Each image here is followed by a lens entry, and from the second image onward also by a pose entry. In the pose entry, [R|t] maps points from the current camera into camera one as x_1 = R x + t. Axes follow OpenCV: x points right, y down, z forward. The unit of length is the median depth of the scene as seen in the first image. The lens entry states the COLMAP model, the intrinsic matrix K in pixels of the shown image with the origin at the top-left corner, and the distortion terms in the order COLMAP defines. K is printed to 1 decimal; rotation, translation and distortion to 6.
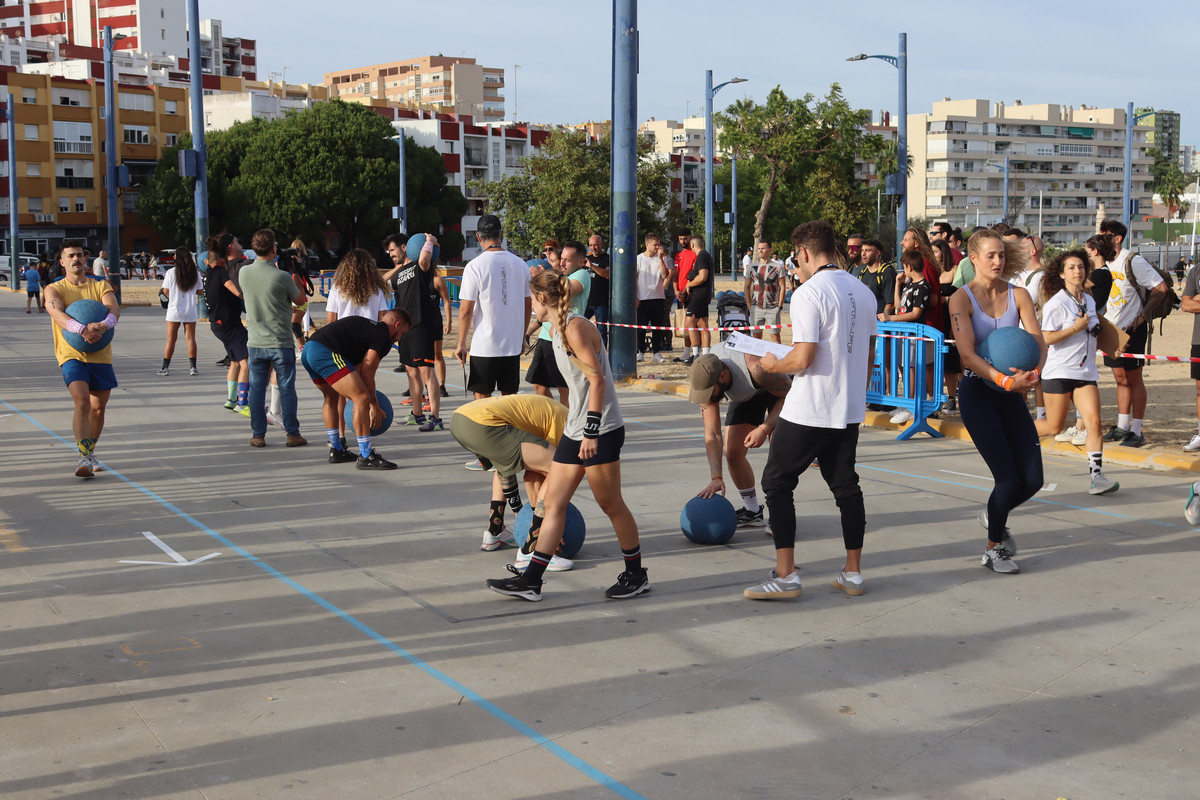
lens RADIAL K [[1536.3, 0, 612.0], [0, 1536.3, 408.5], [0, 0, 1]] dist [-0.051195, 0.000000]
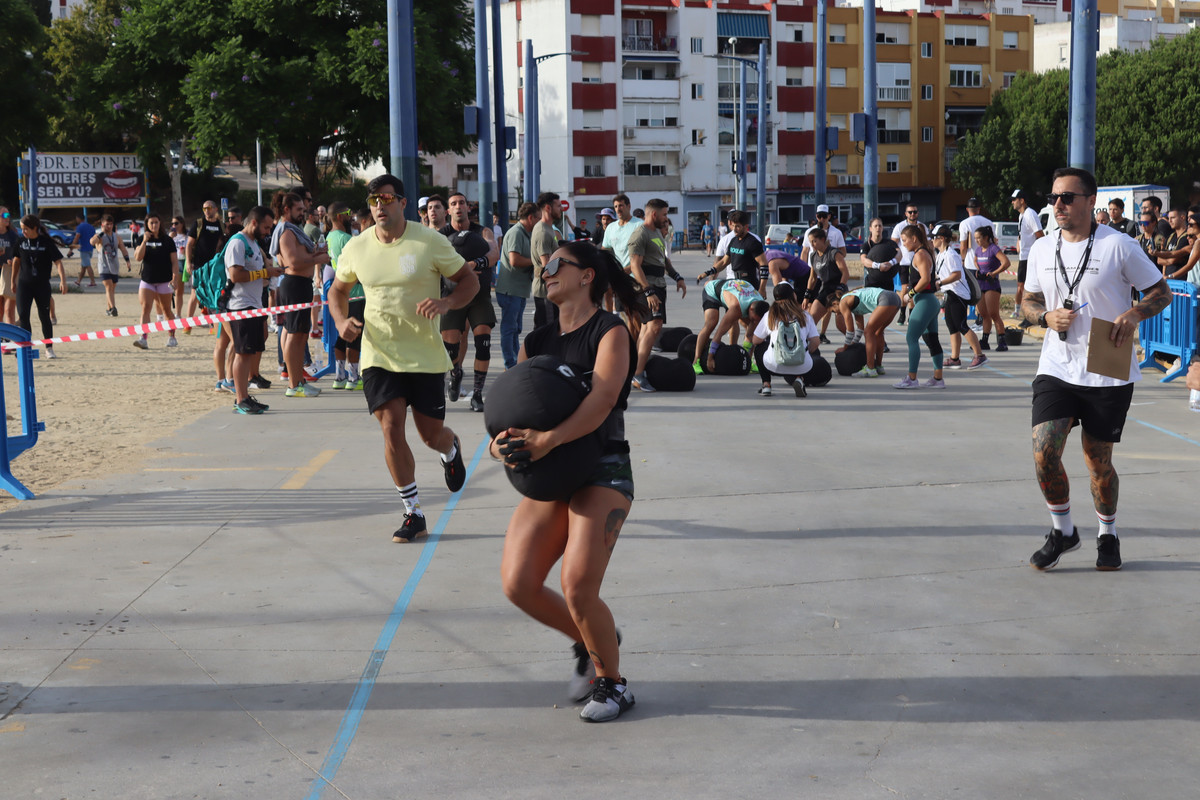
lens RADIAL K [[2185.6, 0, 607.0], [0, 2185.6, 405.8], [0, 0, 1]] dist [0.026299, 0.000000]
pose [[0.870323, 0.045720, -0.490354, 0.101929], [-0.054755, 0.998491, -0.004086, 0.010336], [0.489428, 0.030405, 0.871514, -0.099843]]
